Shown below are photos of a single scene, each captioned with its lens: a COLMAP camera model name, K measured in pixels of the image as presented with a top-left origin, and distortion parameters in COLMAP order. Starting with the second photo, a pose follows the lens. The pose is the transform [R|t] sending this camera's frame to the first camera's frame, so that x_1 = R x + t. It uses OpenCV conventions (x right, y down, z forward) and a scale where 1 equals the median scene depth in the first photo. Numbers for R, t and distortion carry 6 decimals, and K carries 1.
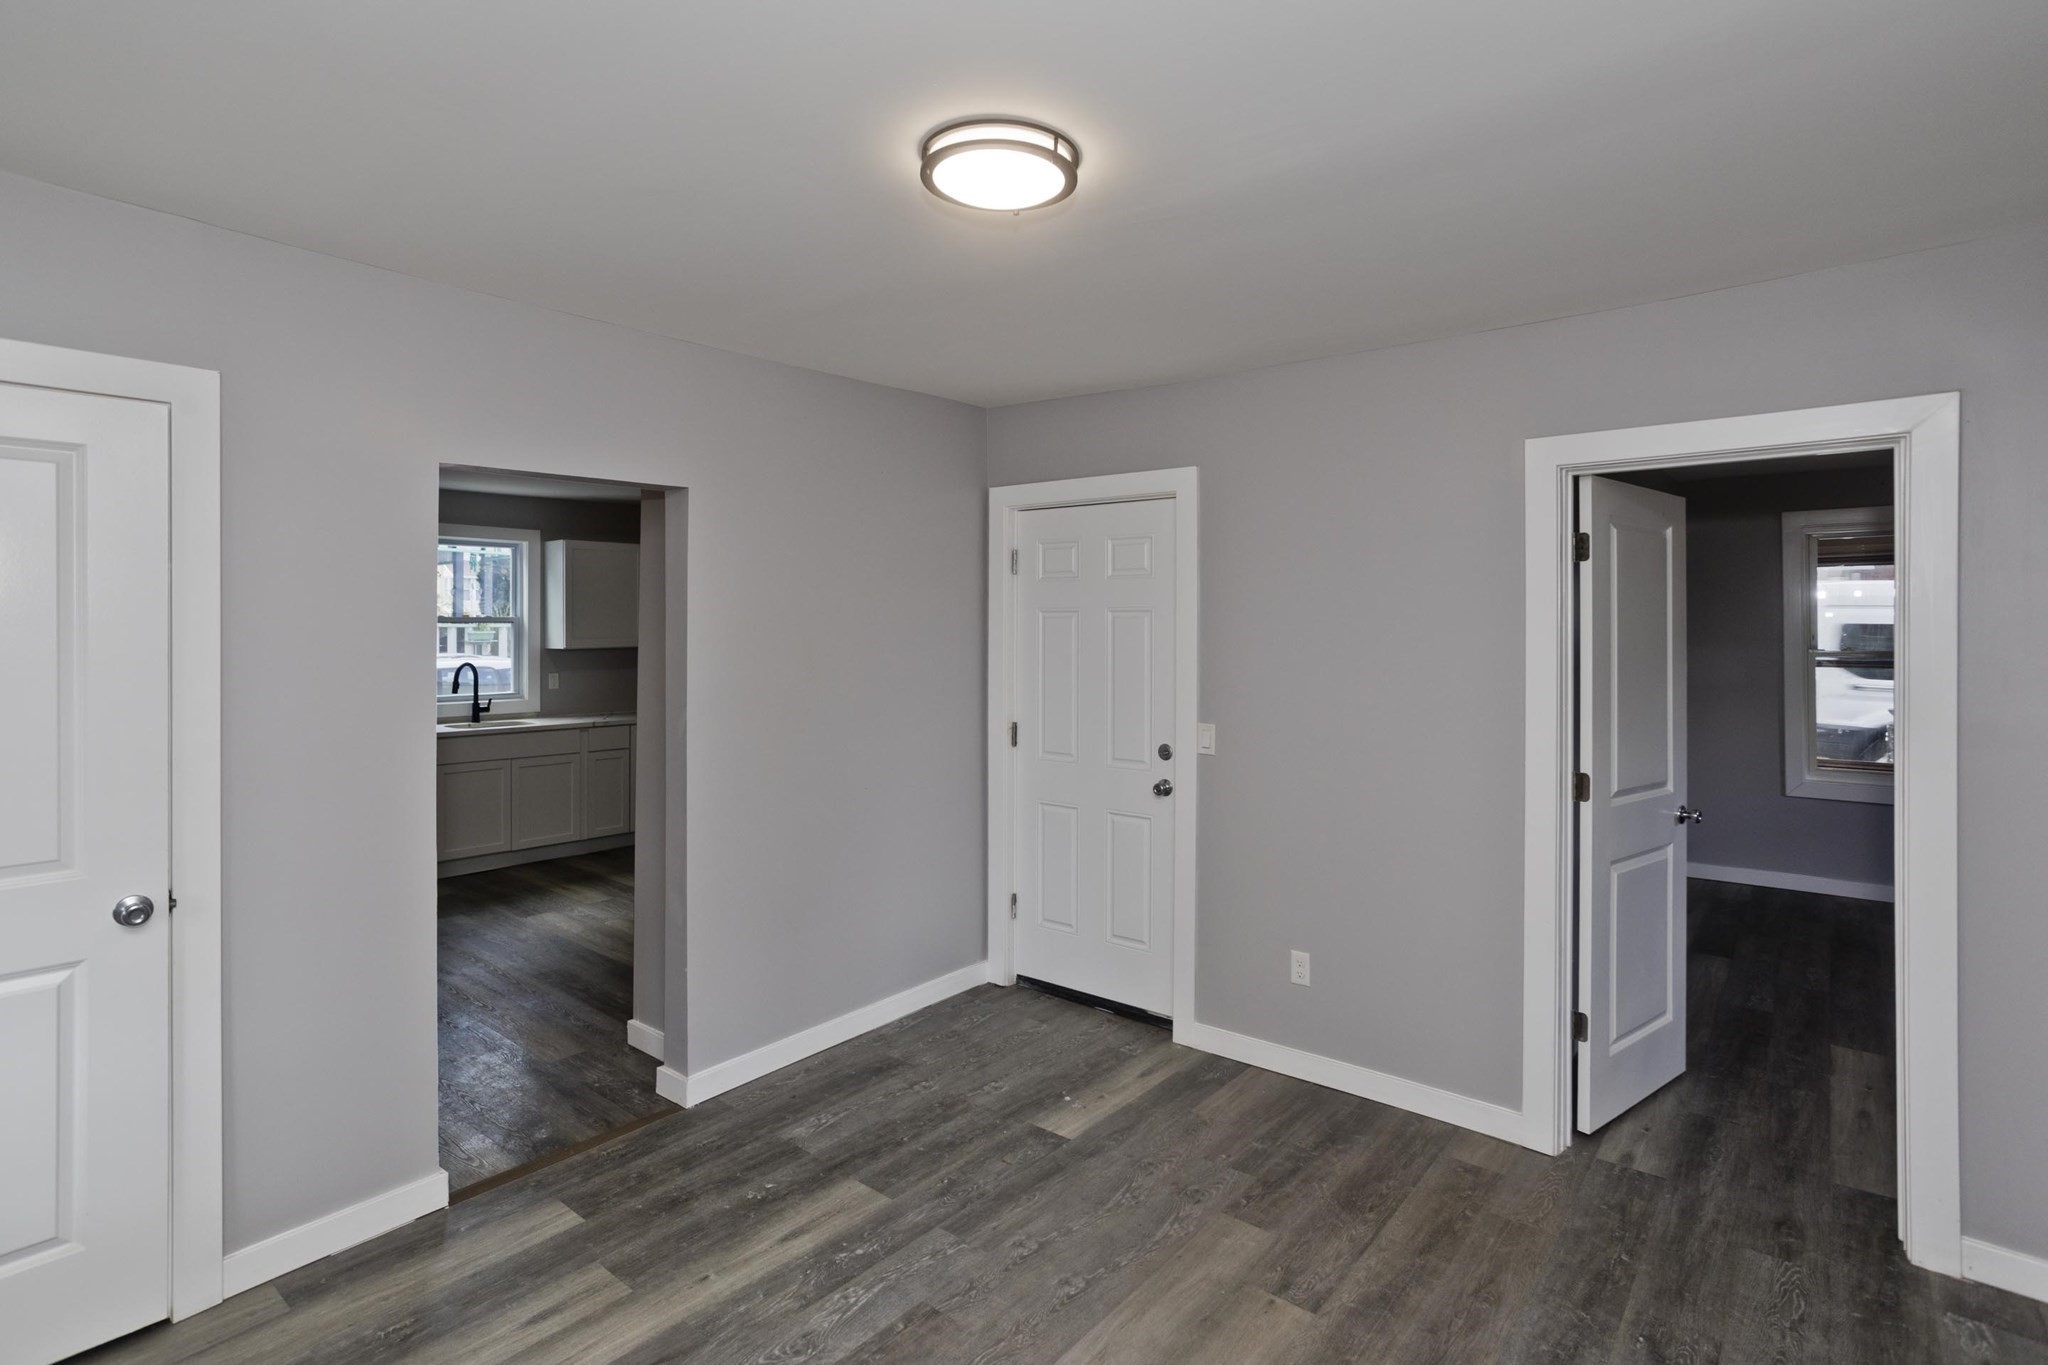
lens RADIAL K [[1007.5, 0, 1029.2], [0, 1007.5, 625.9], [0, 0, 1]] dist [-0.027340, 0.016359]
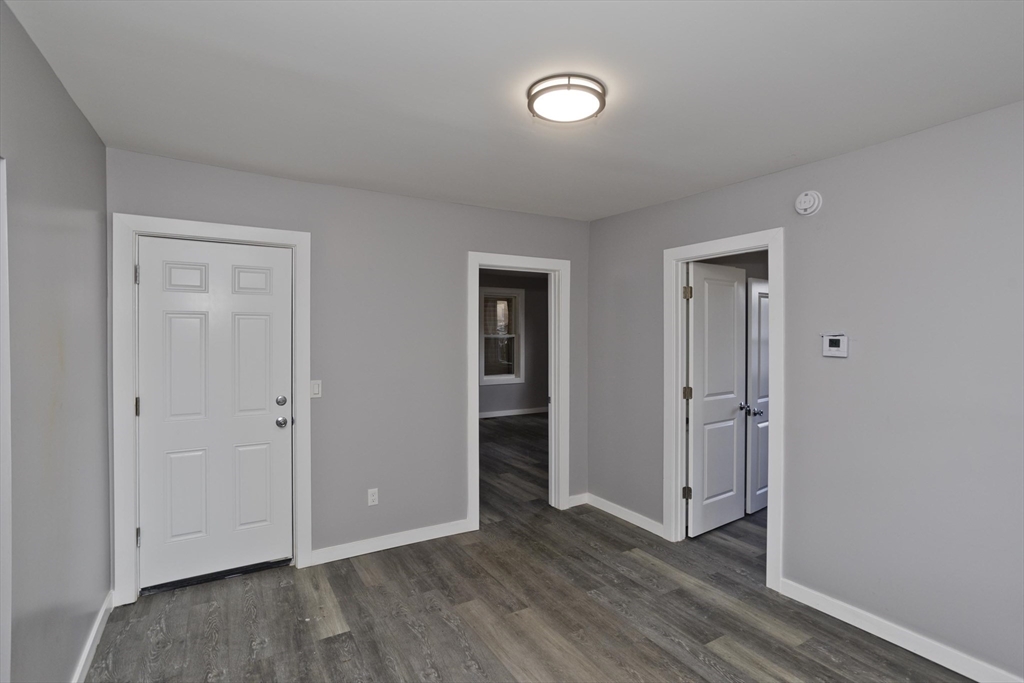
lens RADIAL K [[503.7, 0, 506.5], [0, 503.7, 336.2], [0, 0, 1]] dist [-0.027340, 0.016359]
pose [[0.326492, -0.014601, 0.945087, -0.649490], [-0.017064, 0.999627, 0.021339, -0.005360], [-0.945046, -0.023094, 0.326121, 0.481296]]
